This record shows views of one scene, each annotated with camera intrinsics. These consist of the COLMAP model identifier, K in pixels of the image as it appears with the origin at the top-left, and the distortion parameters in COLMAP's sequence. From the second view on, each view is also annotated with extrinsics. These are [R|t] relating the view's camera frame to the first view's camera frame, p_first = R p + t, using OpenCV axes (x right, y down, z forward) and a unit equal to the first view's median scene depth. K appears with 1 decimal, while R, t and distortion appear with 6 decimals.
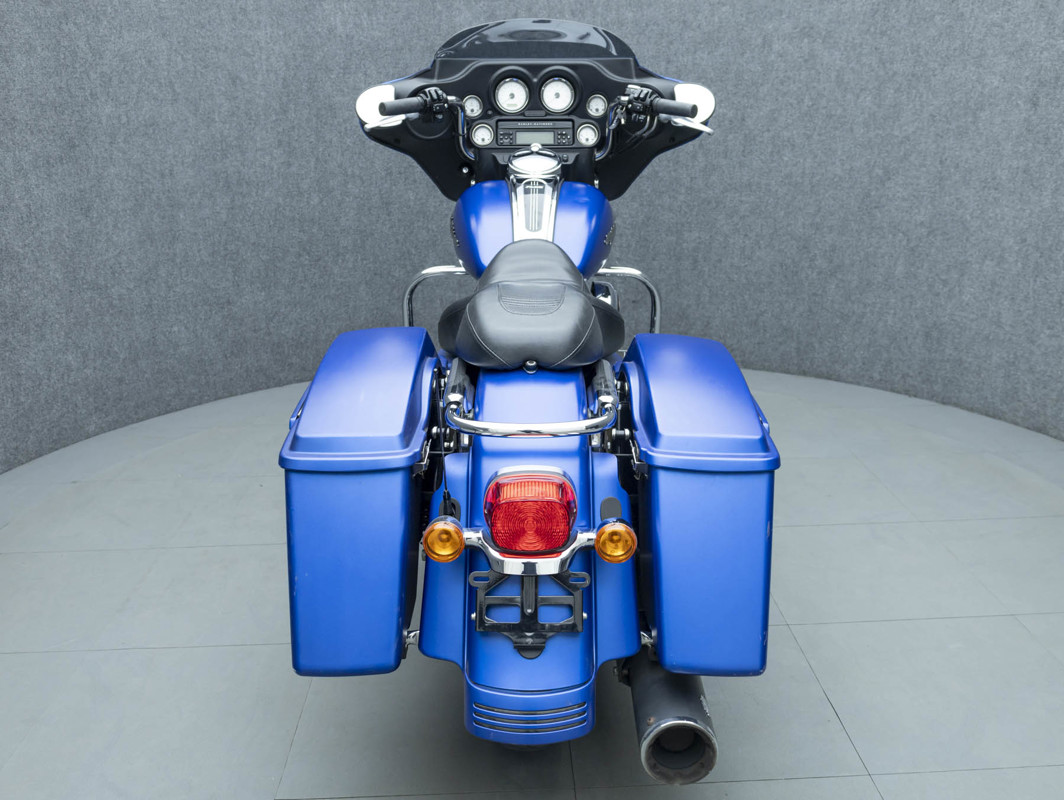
lens RADIAL K [[1057.7, 0, 534.1], [0, 1057.7, 405.8], [0, 0, 1]] dist [-0.004461, 0.000000]
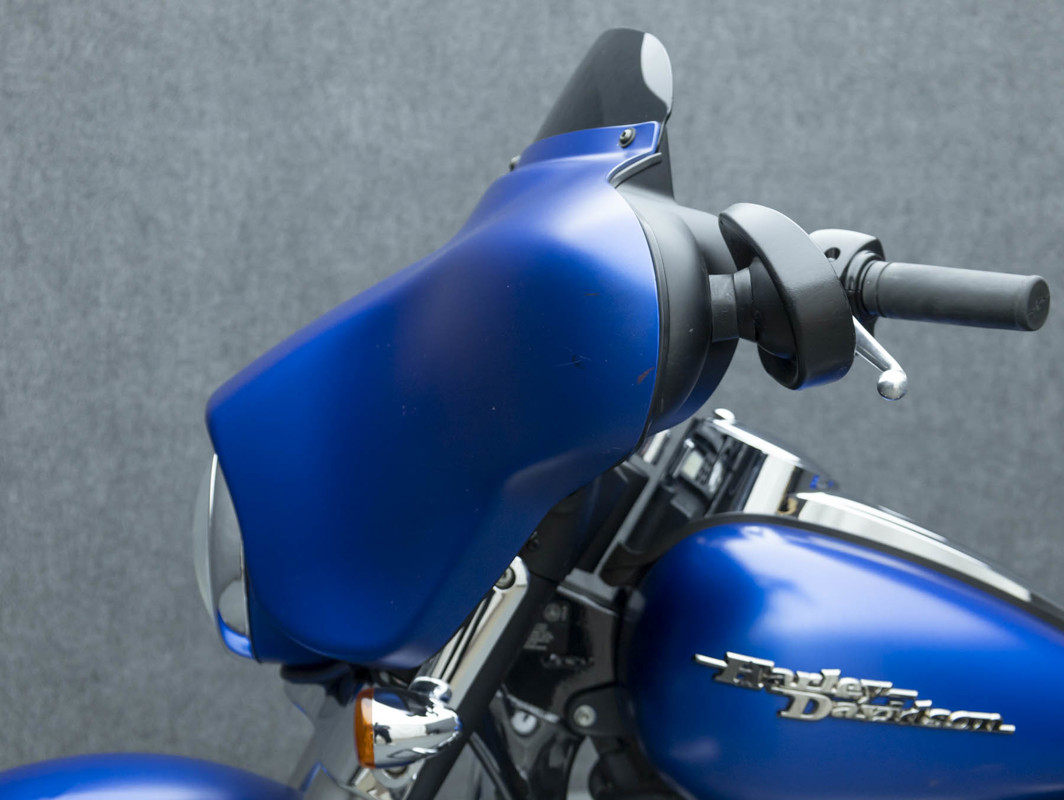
lens RADIAL K [[1551.8, 0, 523.8], [0, 1551.8, 394.5], [0, 0, 1]] dist [0.059268, 0.000000]
pose [[0.998754, 0.021373, 0.045097, -0.138718], [-0.011774, 0.979055, -0.203255, -0.085630], [-0.048496, 0.202471, 0.978087, 0.300165]]
